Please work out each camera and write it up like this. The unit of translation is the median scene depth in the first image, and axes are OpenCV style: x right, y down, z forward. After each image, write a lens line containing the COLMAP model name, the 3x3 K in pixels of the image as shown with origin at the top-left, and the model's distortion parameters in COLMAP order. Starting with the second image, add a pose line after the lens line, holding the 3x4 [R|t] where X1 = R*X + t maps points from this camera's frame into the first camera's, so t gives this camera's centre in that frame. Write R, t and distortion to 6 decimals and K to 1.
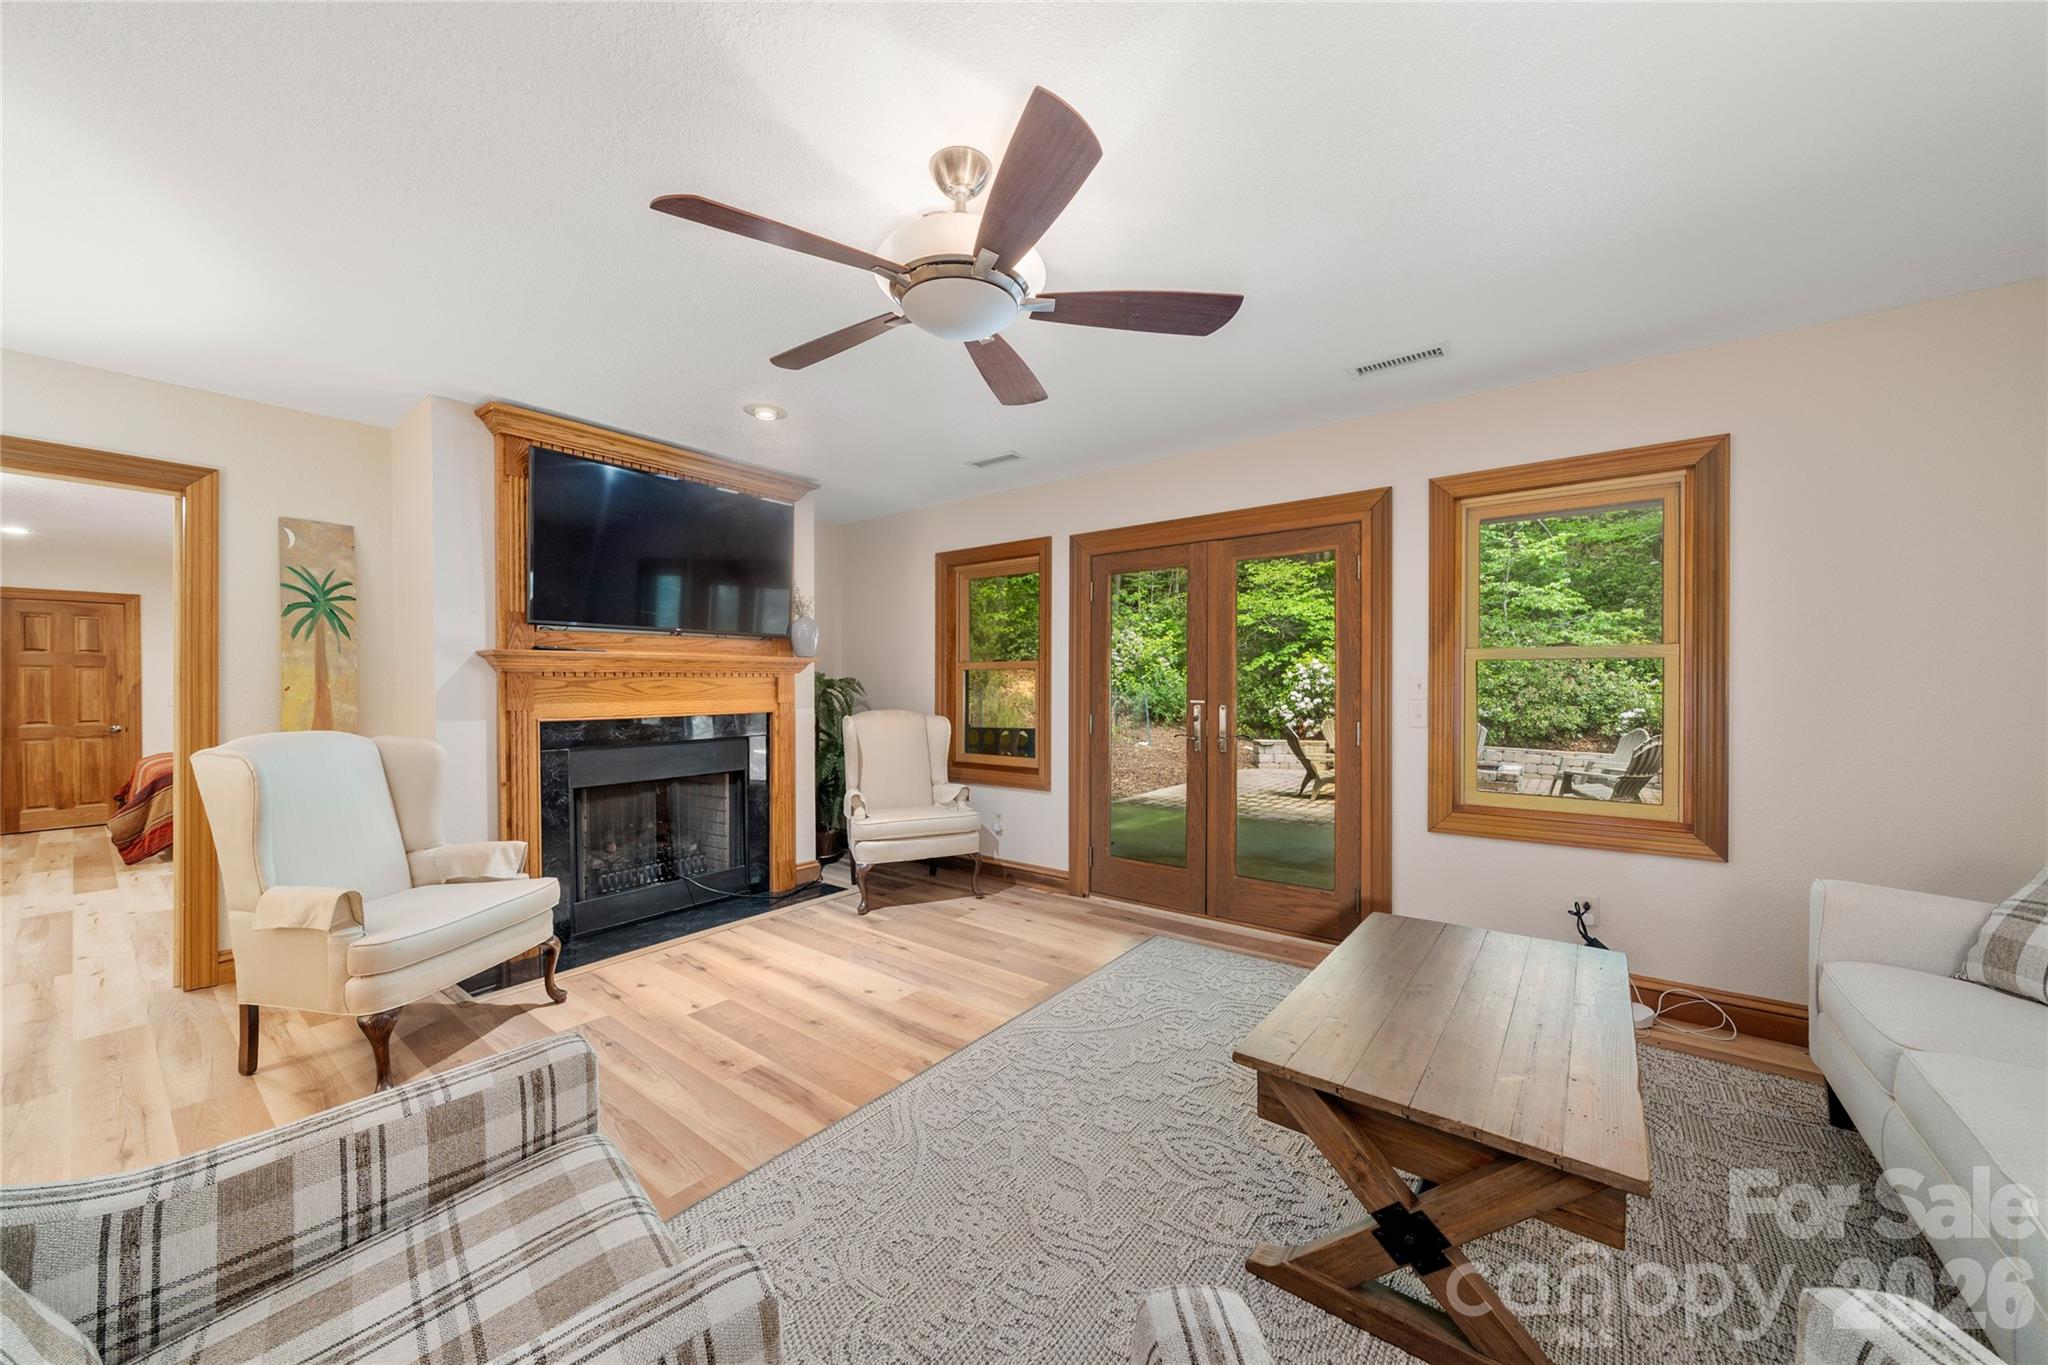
lens RADIAL K [[731.7, 0, 1018.1], [0, 731.7, 689.7], [0, 0, 1]] dist [0.000592, 0.000133]
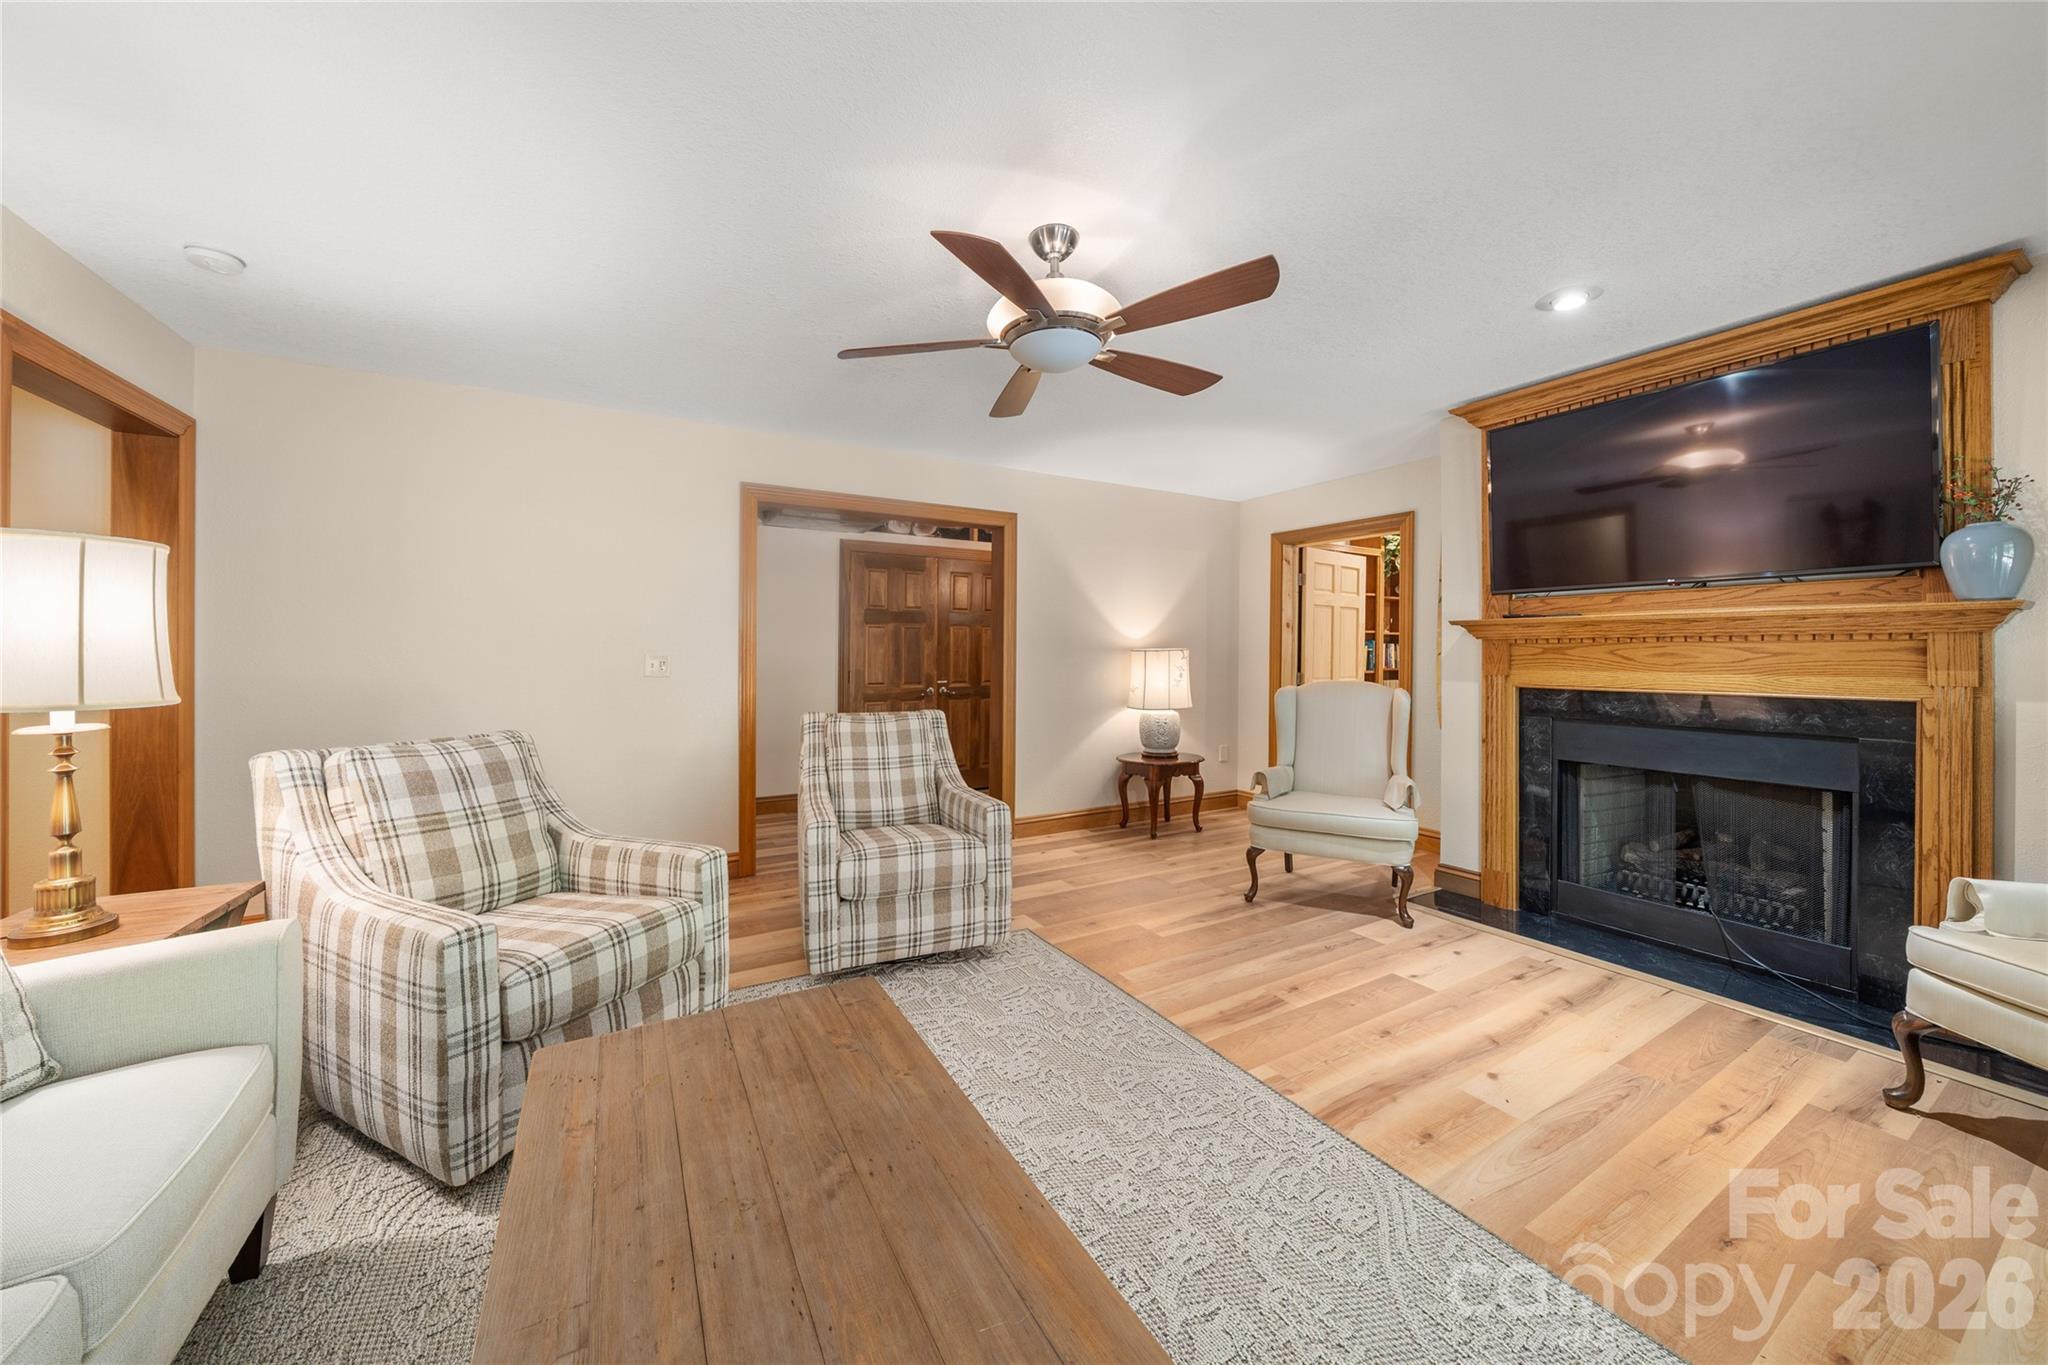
lens RADIAL K [[711.1, 0, 1021.5], [0, 711.1, 663.6], [0, 0, 1]] dist [-0.000202, 0.000003]
pose [[-0.374724, 0.012855, -0.927047, 0.602703], [-0.010569, 0.999780, 0.018136, -0.000882], [0.927076, 0.016594, -0.374506, 0.810736]]
